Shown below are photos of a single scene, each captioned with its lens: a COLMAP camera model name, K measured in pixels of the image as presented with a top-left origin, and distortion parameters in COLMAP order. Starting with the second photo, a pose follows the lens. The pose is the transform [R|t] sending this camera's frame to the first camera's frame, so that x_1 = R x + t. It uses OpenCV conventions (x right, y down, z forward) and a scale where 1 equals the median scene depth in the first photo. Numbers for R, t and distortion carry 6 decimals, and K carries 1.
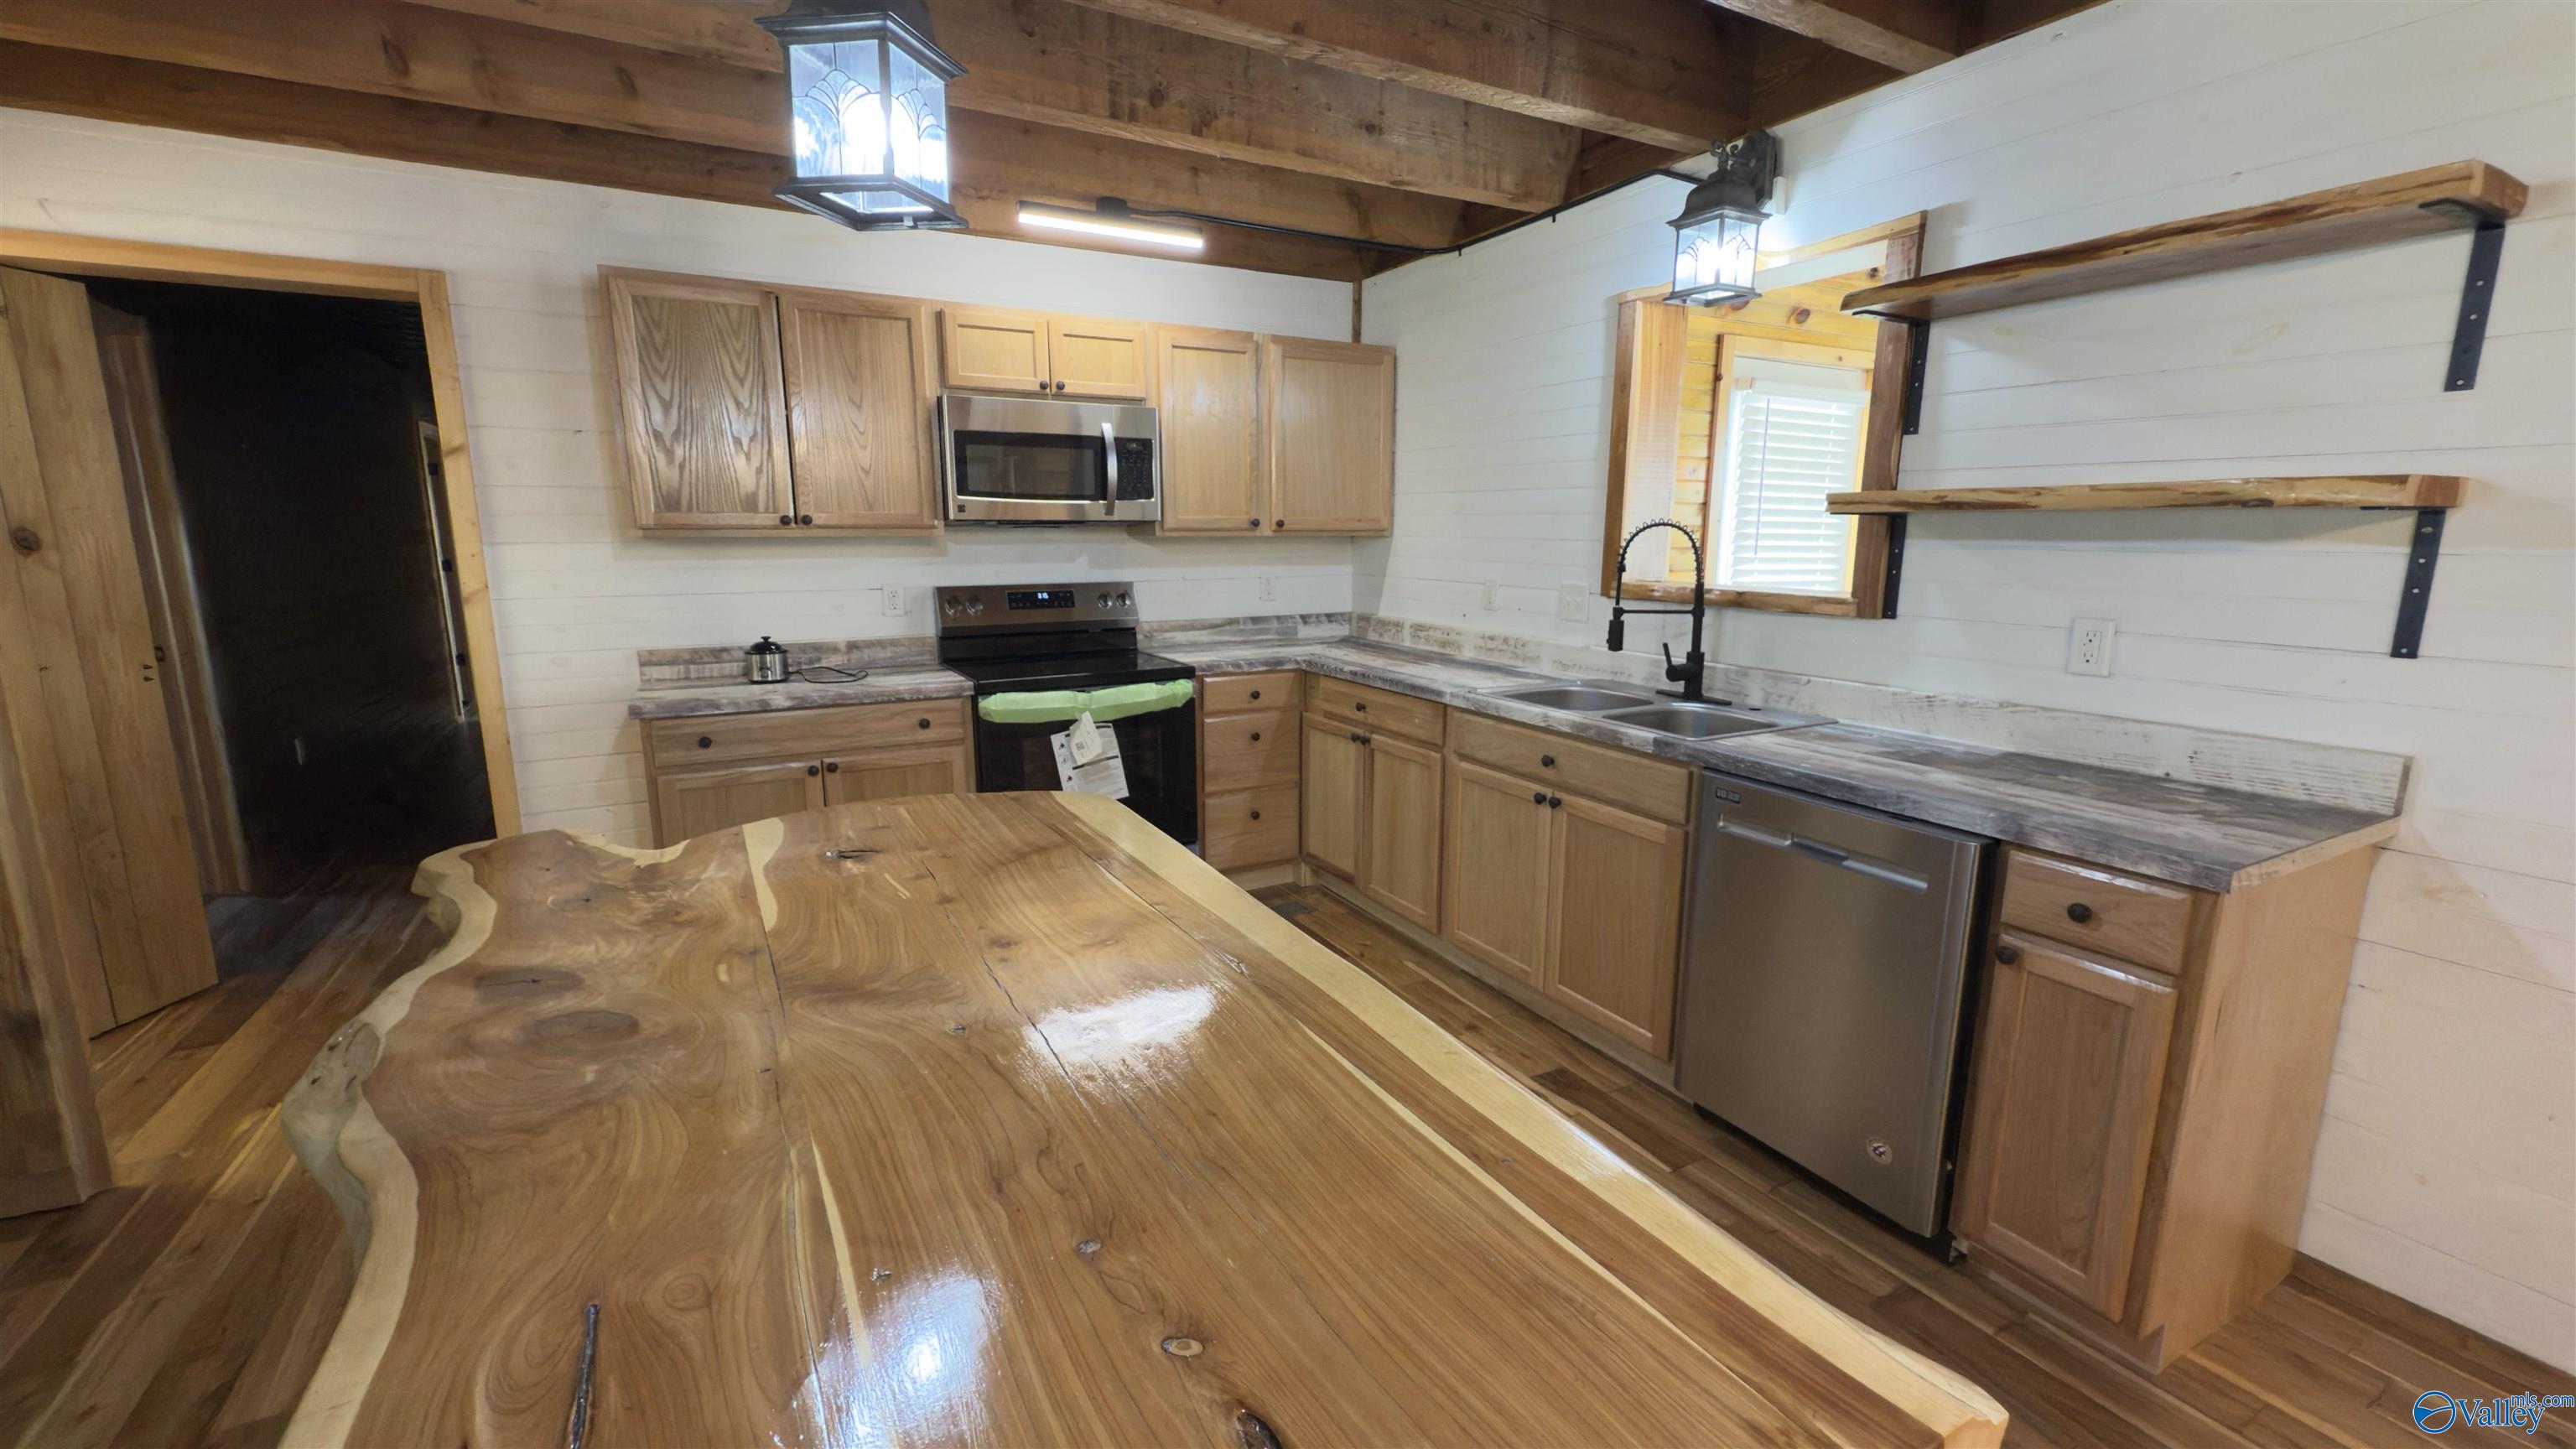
lens RADIAL K [[1021.6, 0, 1288.7], [0, 1021.6, 728.4], [0, 0, 1]] dist [-0.002397, -0.000375]
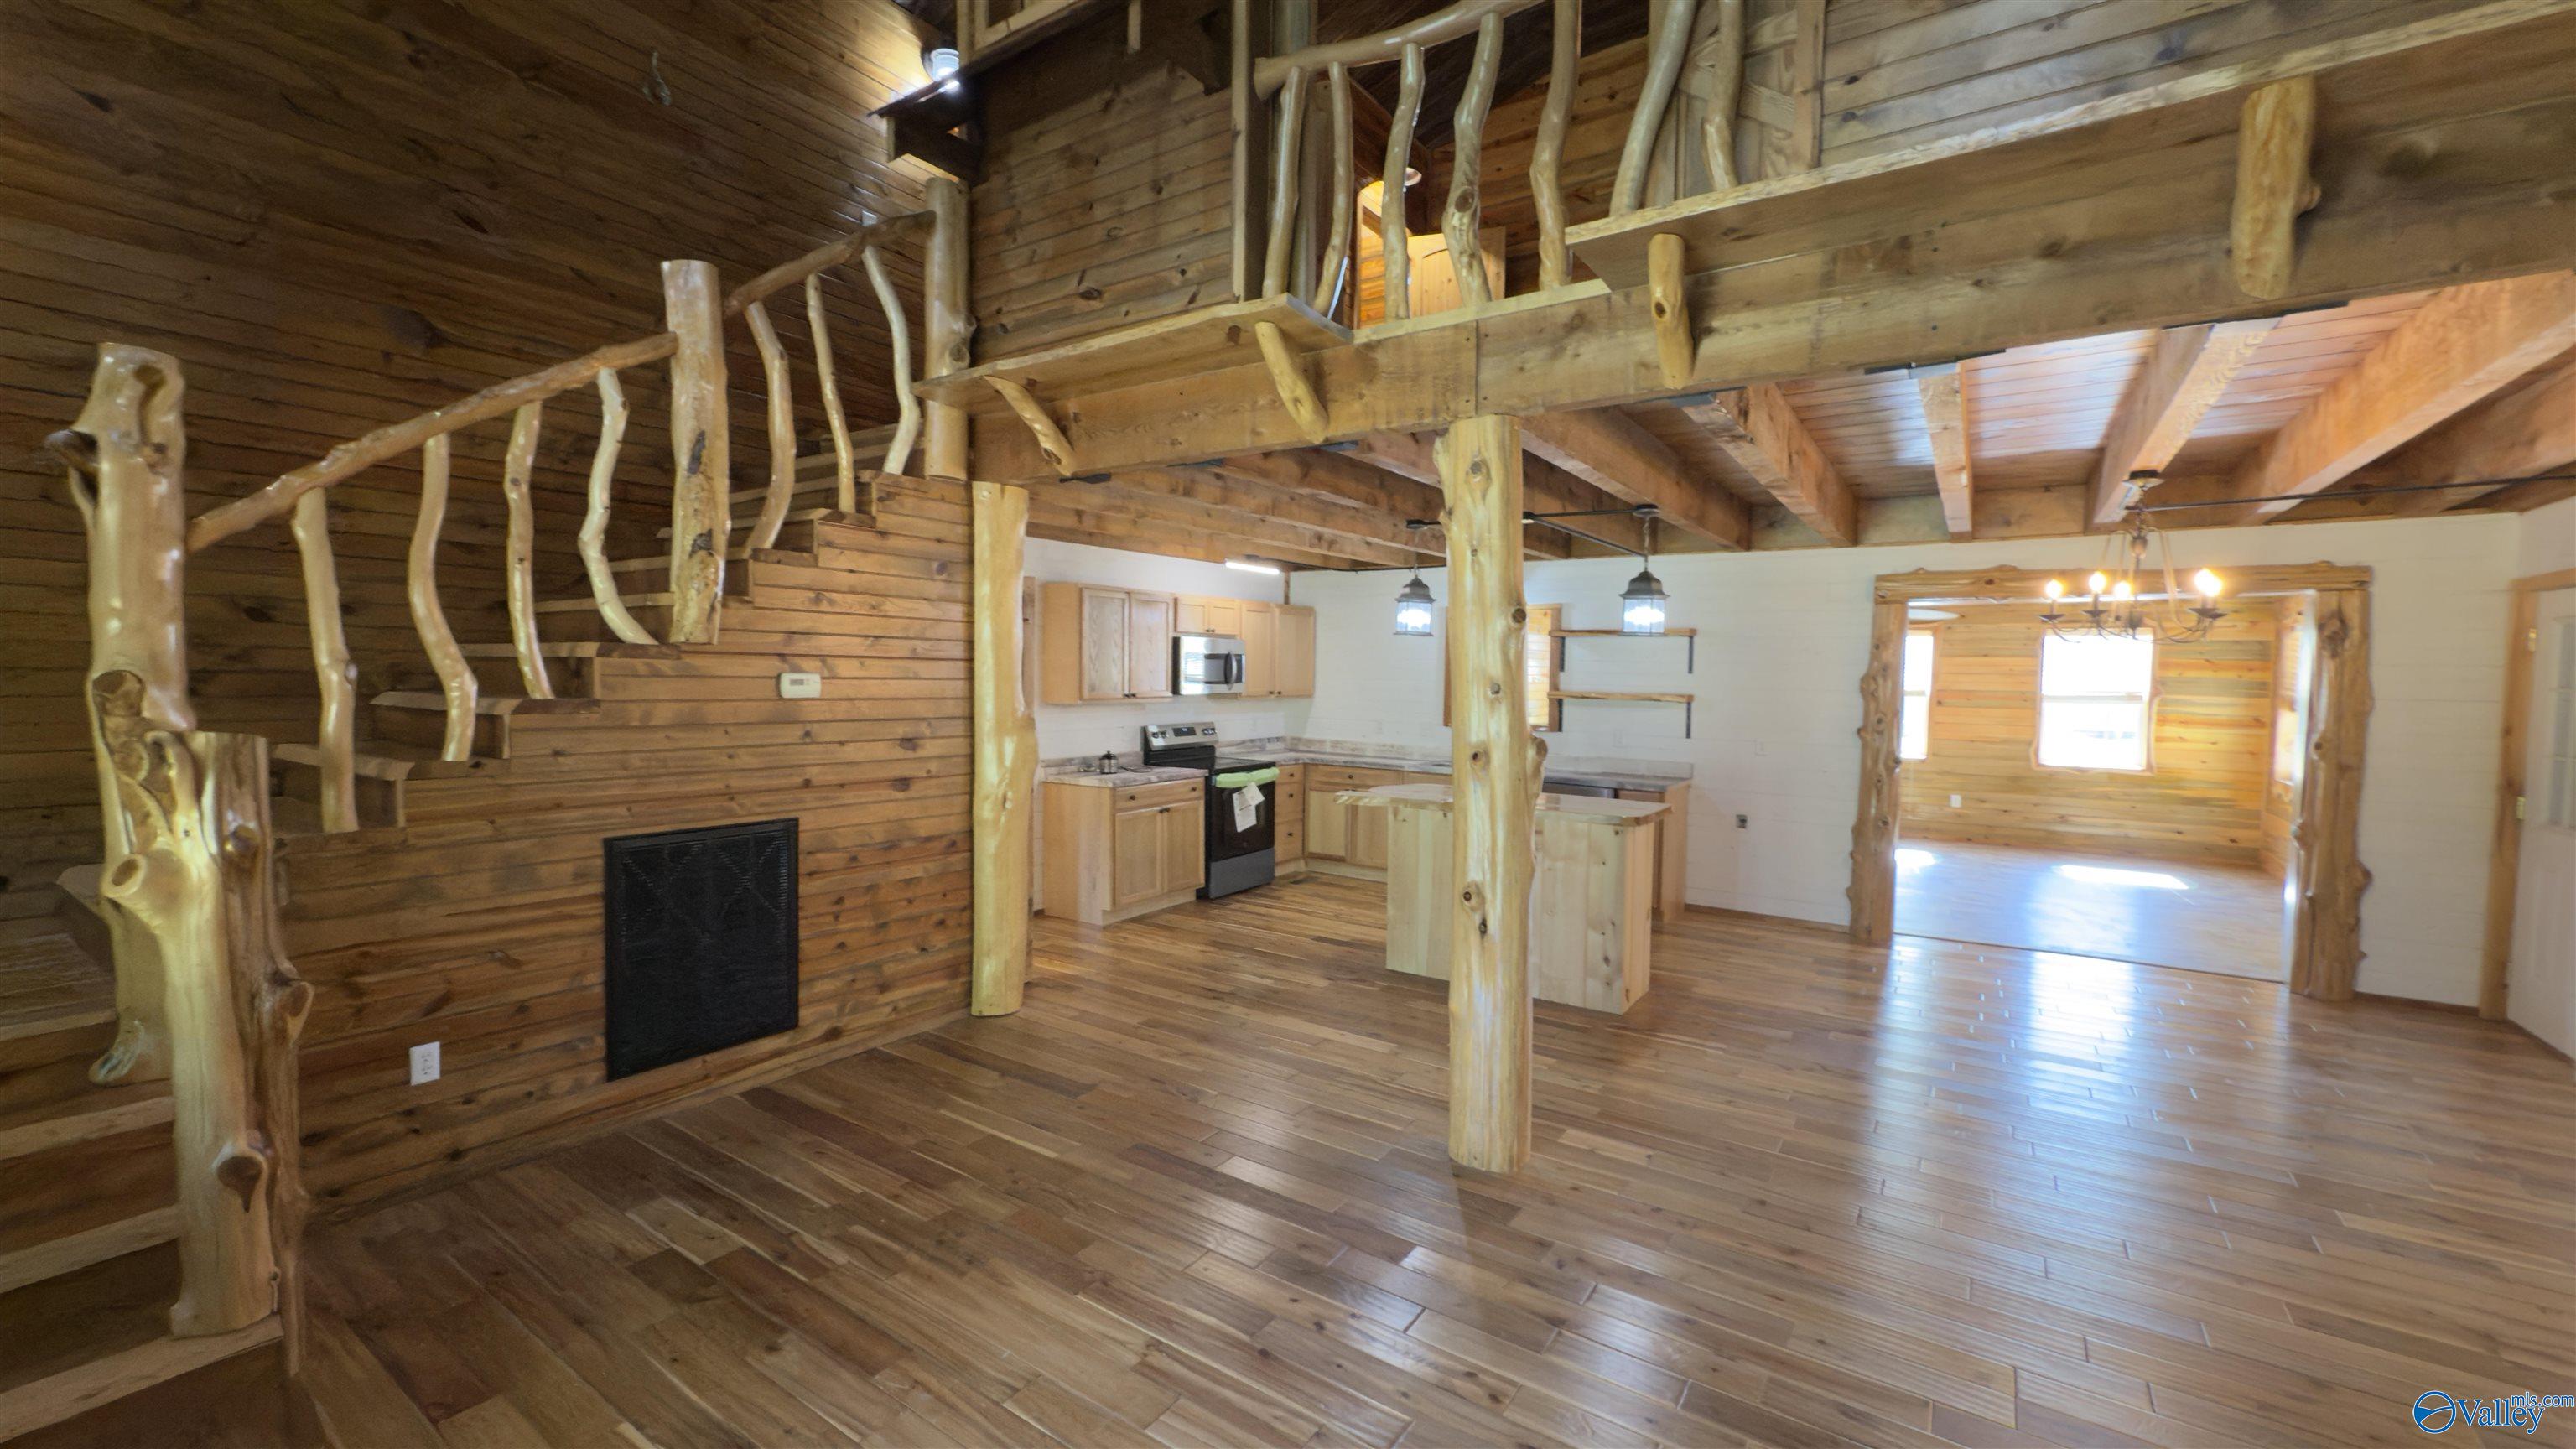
lens RADIAL K [[1021.6, 0, 1295.0], [0, 1021.6, 722.9], [0, 0, 1]] dist [-0.002397, -0.000375]
pose [[0.891444, -0.010780, 0.453002, -1.097372], [0.070638, 0.990801, -0.115427, 0.115953], [-0.447591, 0.134896, 0.884005, -0.973918]]
